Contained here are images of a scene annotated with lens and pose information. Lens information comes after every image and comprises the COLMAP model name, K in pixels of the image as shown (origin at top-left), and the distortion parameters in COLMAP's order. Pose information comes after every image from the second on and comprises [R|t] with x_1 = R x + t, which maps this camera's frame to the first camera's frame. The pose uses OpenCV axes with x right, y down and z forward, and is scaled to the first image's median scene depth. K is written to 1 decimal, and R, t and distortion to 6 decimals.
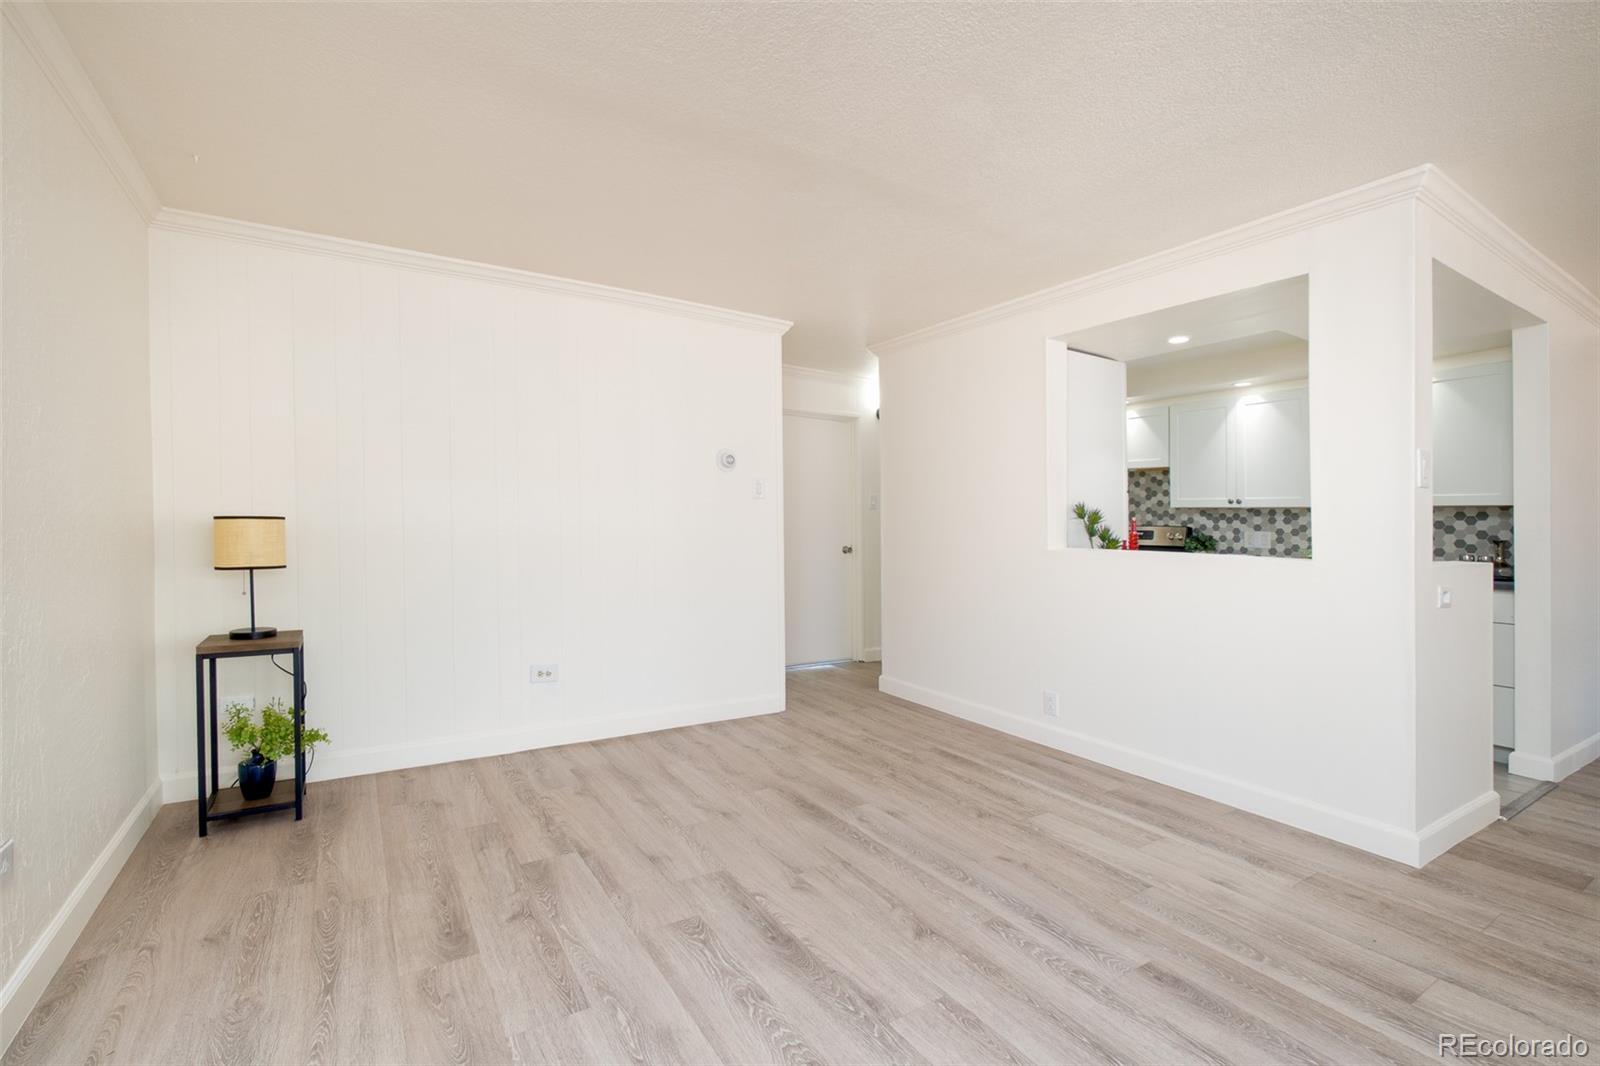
lens RADIAL K [[704.8, 0, 792.5], [0, 704.8, 522.0], [0, 0, 1]] dist [0.000102, 0.000311]
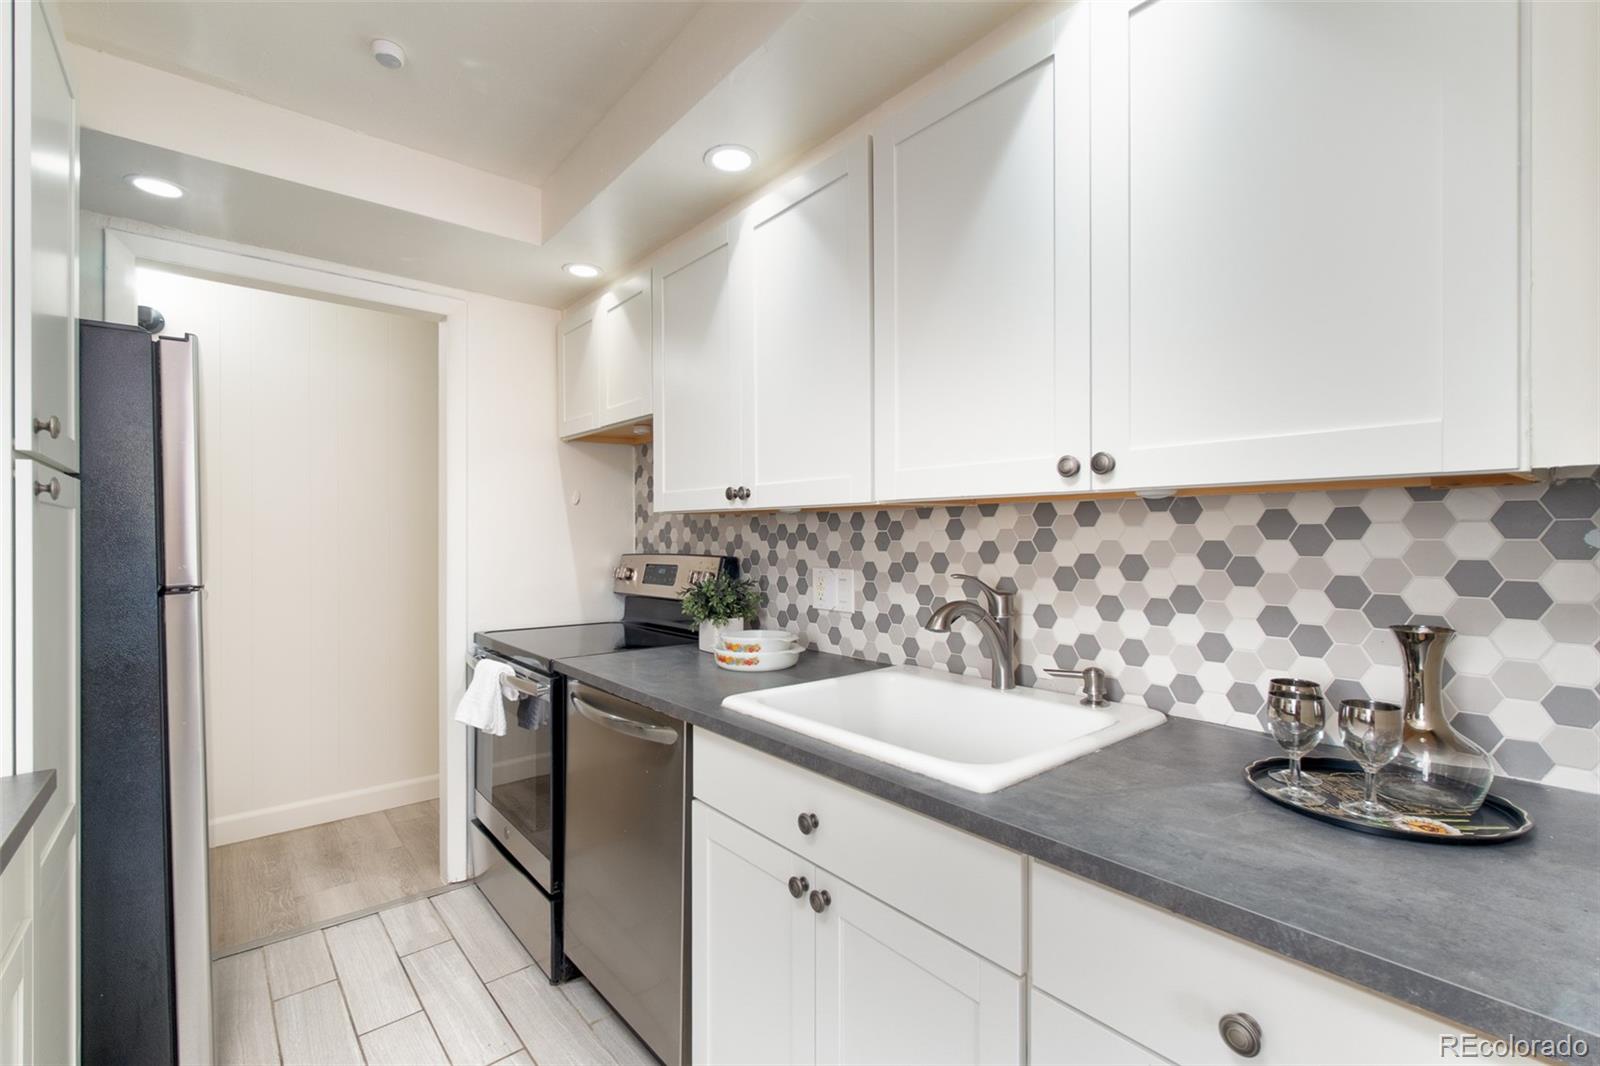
lens RADIAL K [[702.9, 0, 782.0], [0, 702.9, 527.1], [0, 0, 1]] dist [0.001245, 0.000153]
pose [[0.993711, -0.022080, 0.109777, 1.034764], [0.023004, 0.999710, -0.007149, -0.014090], [-0.109588, 0.009630, 0.993930, 1.066314]]
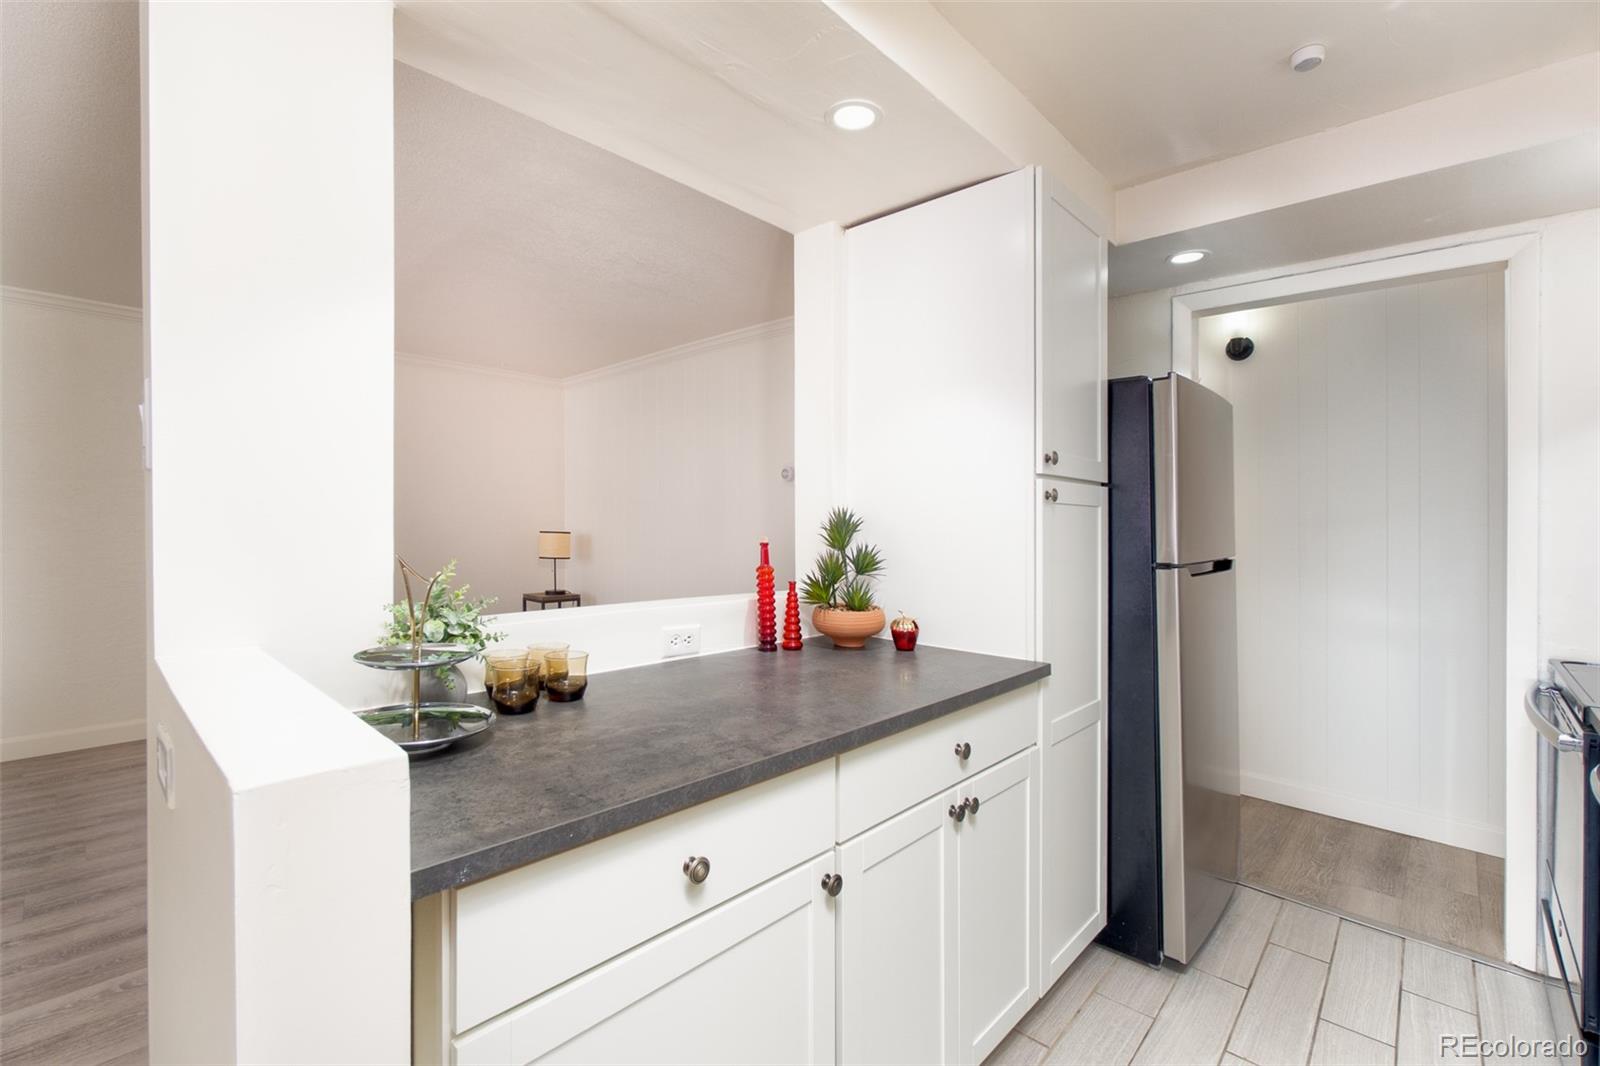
lens RADIAL K [[702.9, 0, 782.0], [0, 702.9, 527.1], [0, 0, 1]] dist [0.001245, 0.000153]
pose [[0.240477, -0.004647, -0.970644, 1.225475], [-0.010557, 0.999917, -0.007403, -0.011057], [0.970597, 0.012027, 0.240408, 1.099305]]
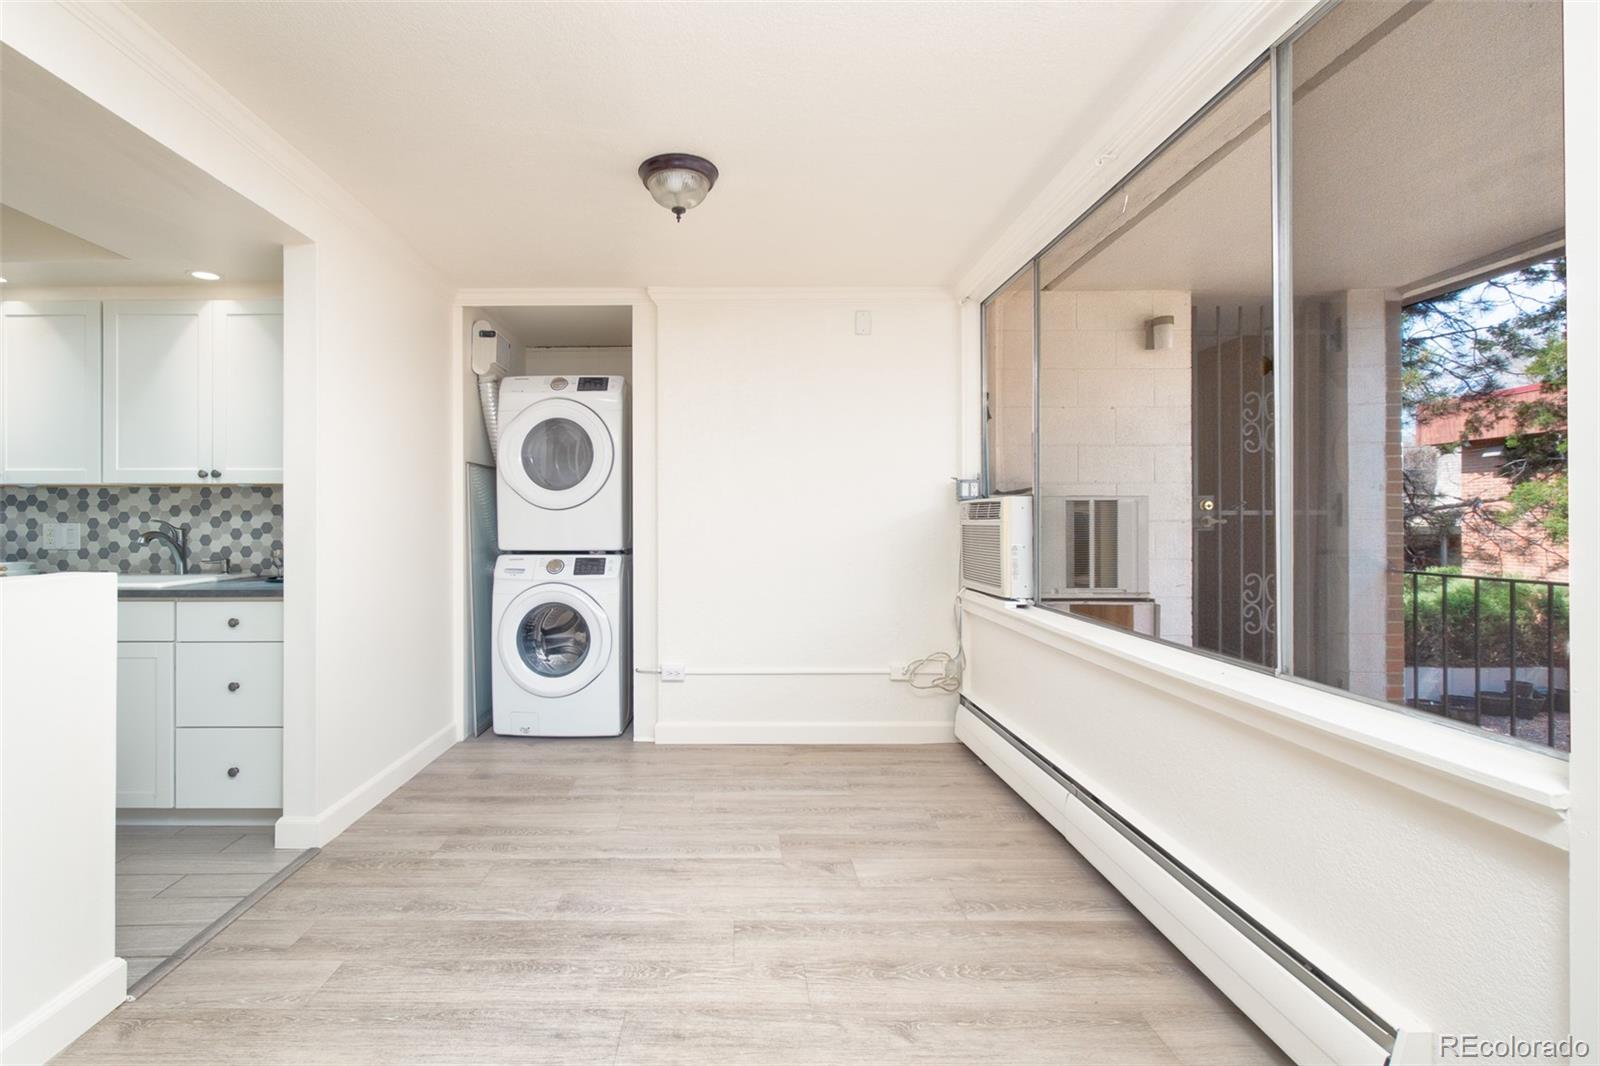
lens RADIAL K [[719.7, 0, 730.0], [0, 719.7, 514.9], [0, 0, 1]] dist [-0.003756, 0.000089]
pose [[0.542818, -0.016022, 0.839698, 0.779105], [0.011709, 0.999865, 0.011510, 0.009652], [-0.839769, 0.003584, 0.542932, 0.241737]]
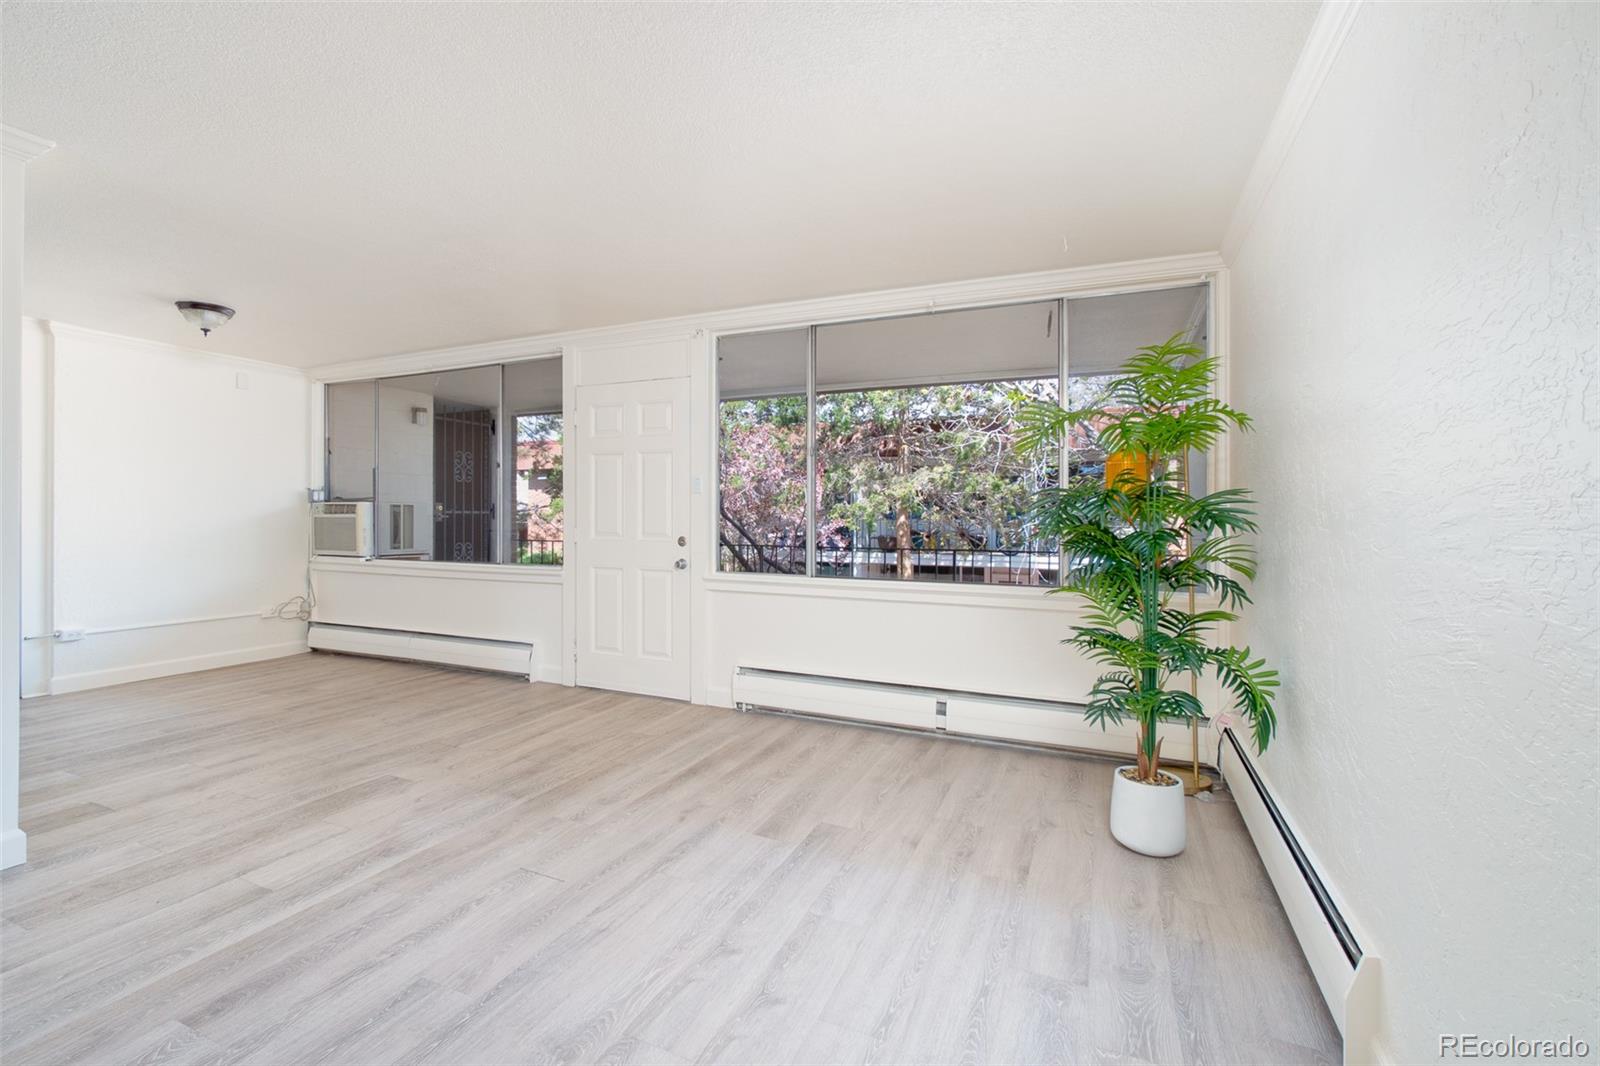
lens RADIAL K [[707.6, 0, 792.9], [0, 707.6, 542.9], [0, 0, 1]] dist [-0.000820, 0.000193]
pose [[-0.553514, -0.050903, 0.831283, -0.387487], [-0.018609, 0.998637, 0.048760, -0.004401], [-0.832632, 0.011520, -0.553707, 0.562528]]
